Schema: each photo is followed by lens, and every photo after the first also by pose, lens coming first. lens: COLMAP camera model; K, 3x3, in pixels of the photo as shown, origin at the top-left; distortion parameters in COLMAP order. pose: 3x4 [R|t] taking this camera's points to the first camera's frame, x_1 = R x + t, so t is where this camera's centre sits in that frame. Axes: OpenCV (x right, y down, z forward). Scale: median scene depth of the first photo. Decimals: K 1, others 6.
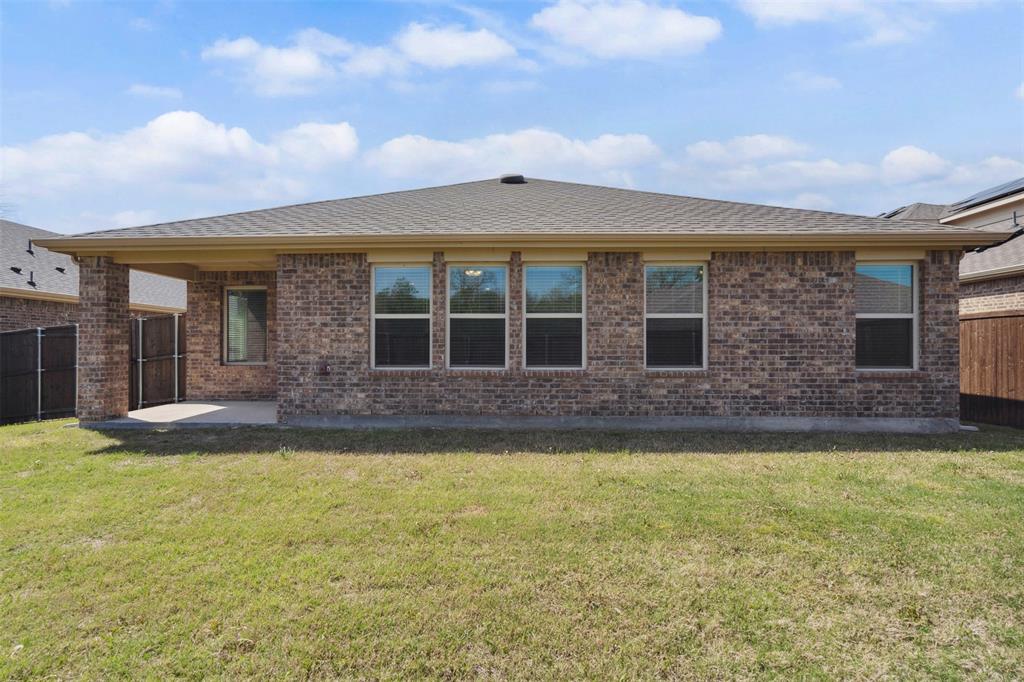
lens RADIAL K [[474.1, 0, 508.2], [0, 474.1, 346.8], [0, 0, 1]] dist [-0.003191, 0.000194]
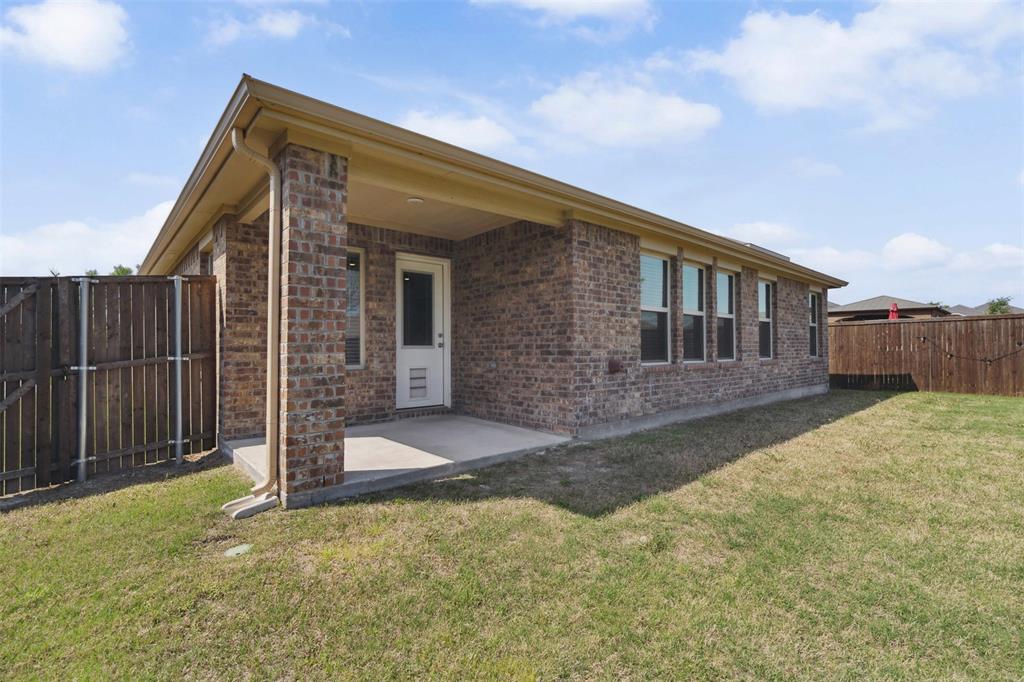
lens RADIAL K [[474.1, 0, 512.0], [0, 474.1, 341.5], [0, 0, 1]] dist [-0.003191, 0.000194]
pose [[0.720992, 0.008469, 0.692891, -1.092413], [0.004456, 0.999848, -0.016857, 0.016071], [-0.692929, 0.015242, 0.720845, 0.518120]]
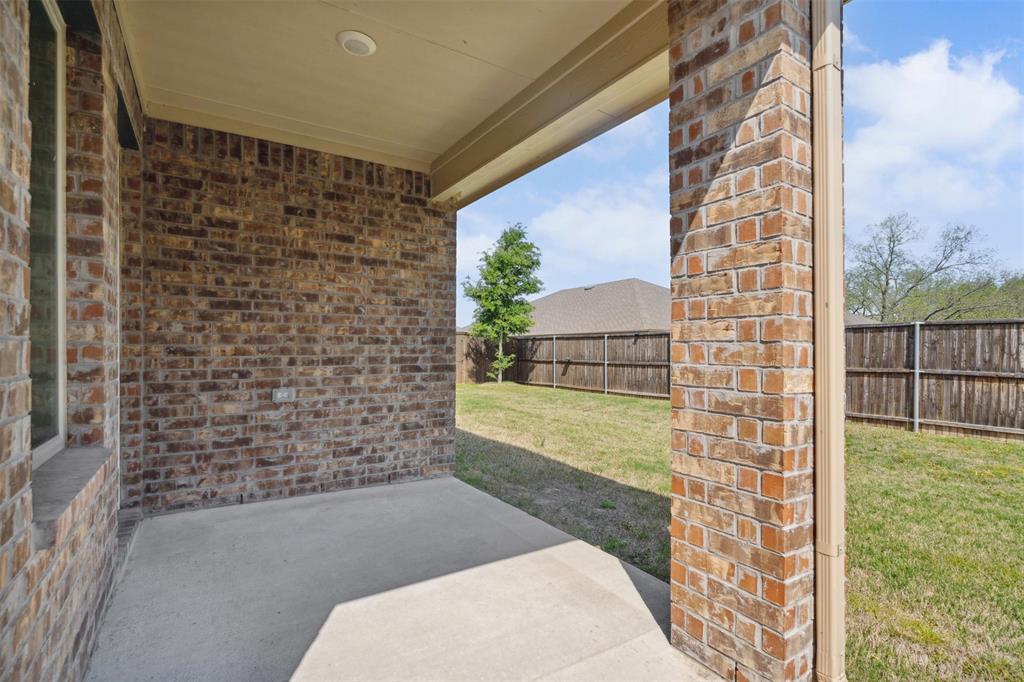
lens RADIAL K [[474.1, 0, 511.0], [0, 474.1, 349.4], [0, 0, 1]] dist [-0.003191, 0.000194]
pose [[-0.581344, -0.000395, 0.813658, -1.025690], [-0.002387, 0.999996, -0.001220, -0.001328], [-0.813655, -0.002652, -0.581342, 1.297786]]
